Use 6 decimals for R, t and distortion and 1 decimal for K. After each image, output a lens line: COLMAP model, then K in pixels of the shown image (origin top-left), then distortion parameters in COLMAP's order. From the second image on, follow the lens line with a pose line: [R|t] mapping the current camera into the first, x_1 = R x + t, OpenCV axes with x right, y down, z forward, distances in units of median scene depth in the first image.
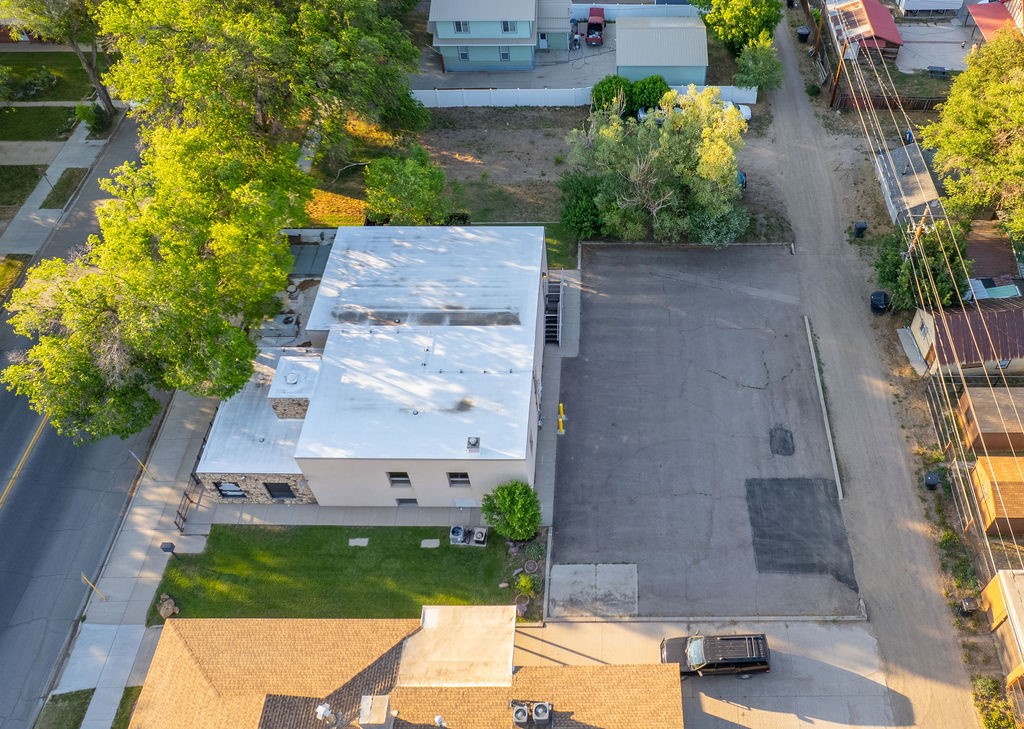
lens RADIAL K [[853.4, 0, 612.7], [0, 853.4, 291.1], [0, 0, 1]] dist [-0.062060, 0.051069]
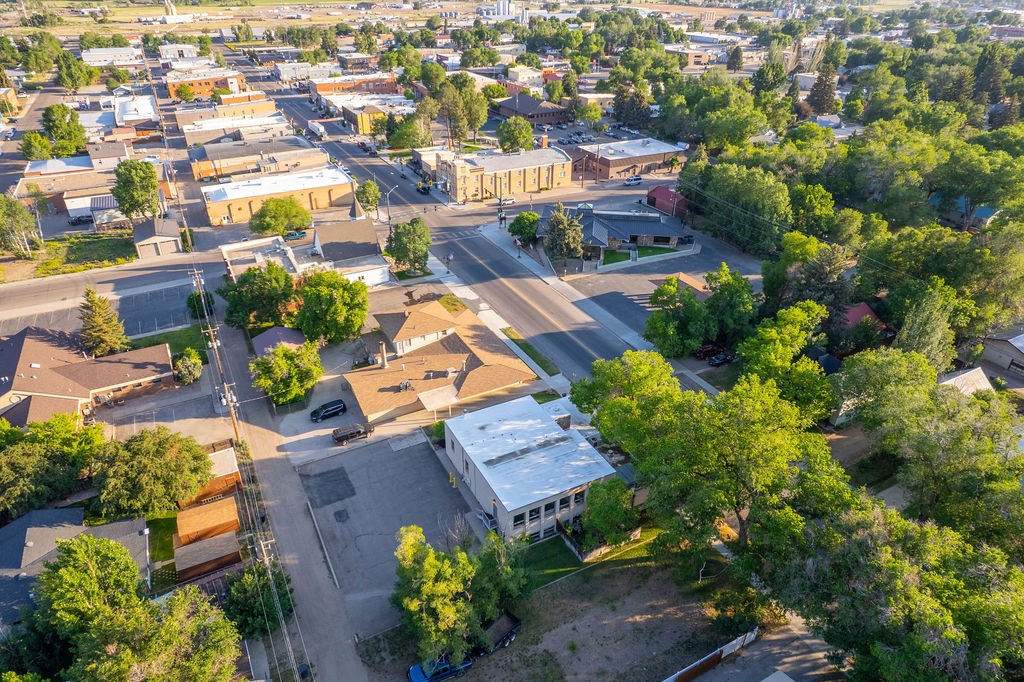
lens RADIAL K [[658.6, 0, 517.3], [0, 658.6, 344.3], [0, 0, 1]] dist [-0.074976, 0.072353]
pose [[-0.885842, 0.227357, -0.404466, 0.371870], [-0.348380, 0.249839, 0.903444, -1.437720], [0.306456, 0.941217, -0.142111, 1.017898]]
